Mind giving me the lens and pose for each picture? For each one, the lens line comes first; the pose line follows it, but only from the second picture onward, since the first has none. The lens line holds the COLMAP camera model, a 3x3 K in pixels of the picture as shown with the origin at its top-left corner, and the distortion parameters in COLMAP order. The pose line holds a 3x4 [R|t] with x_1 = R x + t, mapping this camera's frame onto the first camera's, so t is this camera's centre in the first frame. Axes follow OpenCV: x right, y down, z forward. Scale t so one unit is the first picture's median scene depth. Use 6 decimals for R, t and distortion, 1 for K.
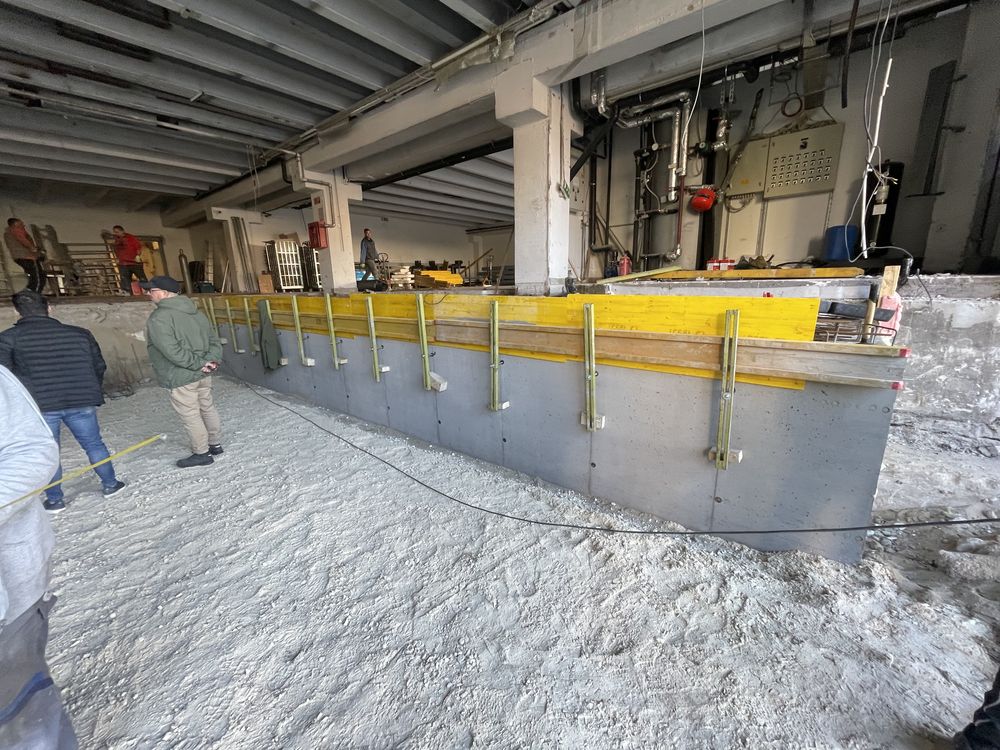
lens RADIAL K [[400.5, 0, 501.1], [0, 400.5, 378.0], [0, 0, 1]] dist [0.002339, -0.000855]
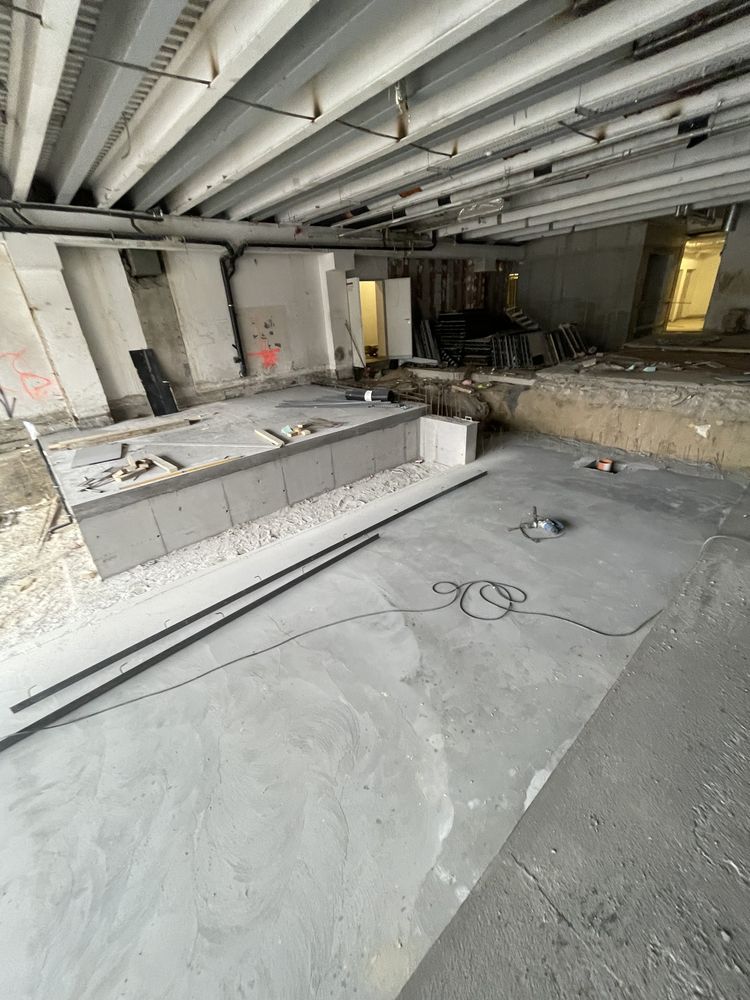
lens RADIAL K [[400.5, 0, 375.4], [0, 400.5, 499.2], [0, 0, 1]] dist [0.002339, -0.000855]
pose [[-0.168687, 0.455956, -0.873870, -0.029637], [-0.161492, 0.861810, 0.480837, -0.233205], [0.972350, 0.222234, -0.071743, 0.394476]]
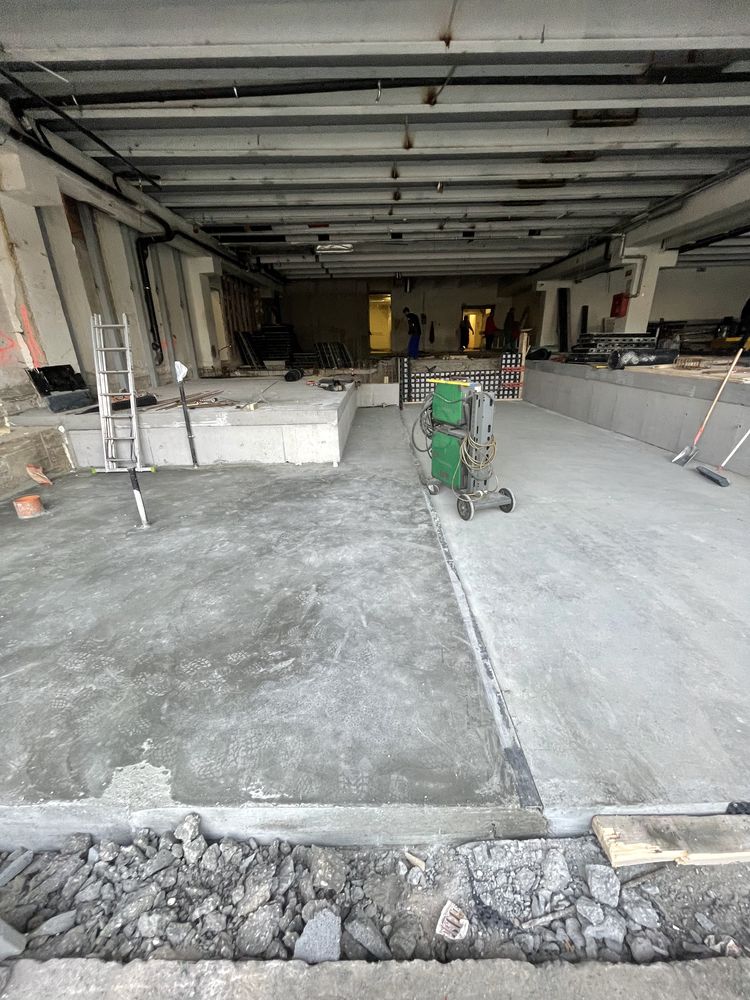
lens RADIAL K [[400.5, 0, 378.2], [0, 400.5, 497.0], [0, 0, 1]] dist [0.002339, -0.000855]
pose [[0.627400, 0.290020, -0.722674, 0.108100], [-0.174677, 0.956821, 0.232338, 0.031286], [0.758852, -0.019535, 0.650970, -0.305613]]
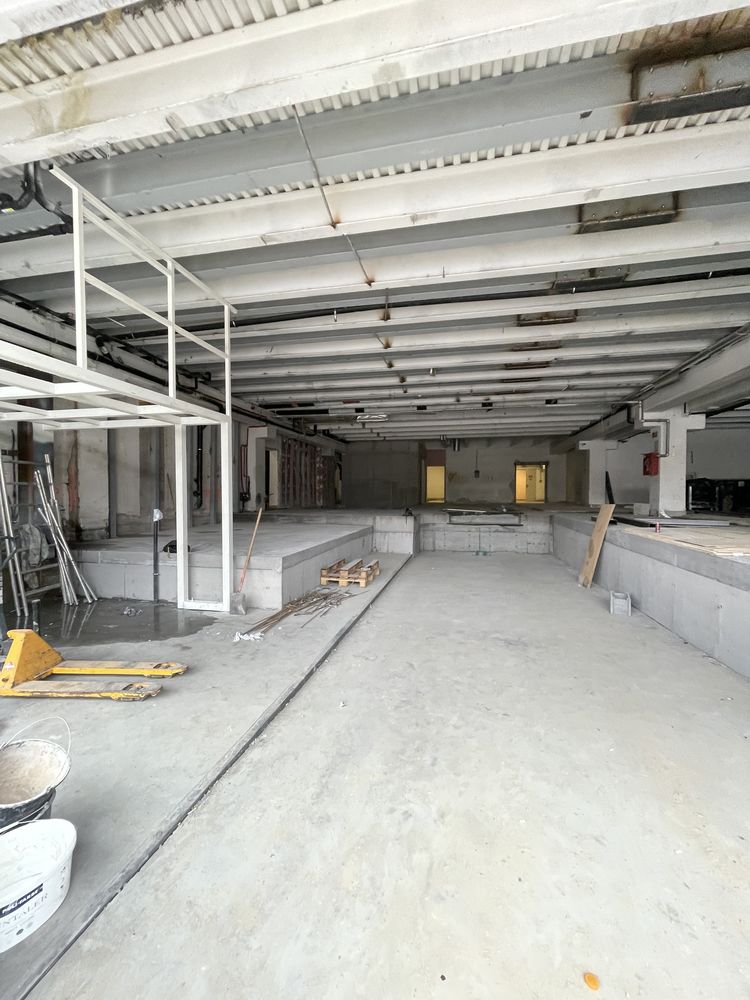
lens RADIAL K [[400.5, 0, 379.5], [0, 400.5, 498.0], [0, 0, 1]] dist [0.002339, -0.000855]
pose [[0.447806, 0.038540, -0.893300, 0.211667], [-0.218658, 0.973456, -0.067614, -0.021121], [0.866982, 0.225606, 0.444347, -0.137319]]
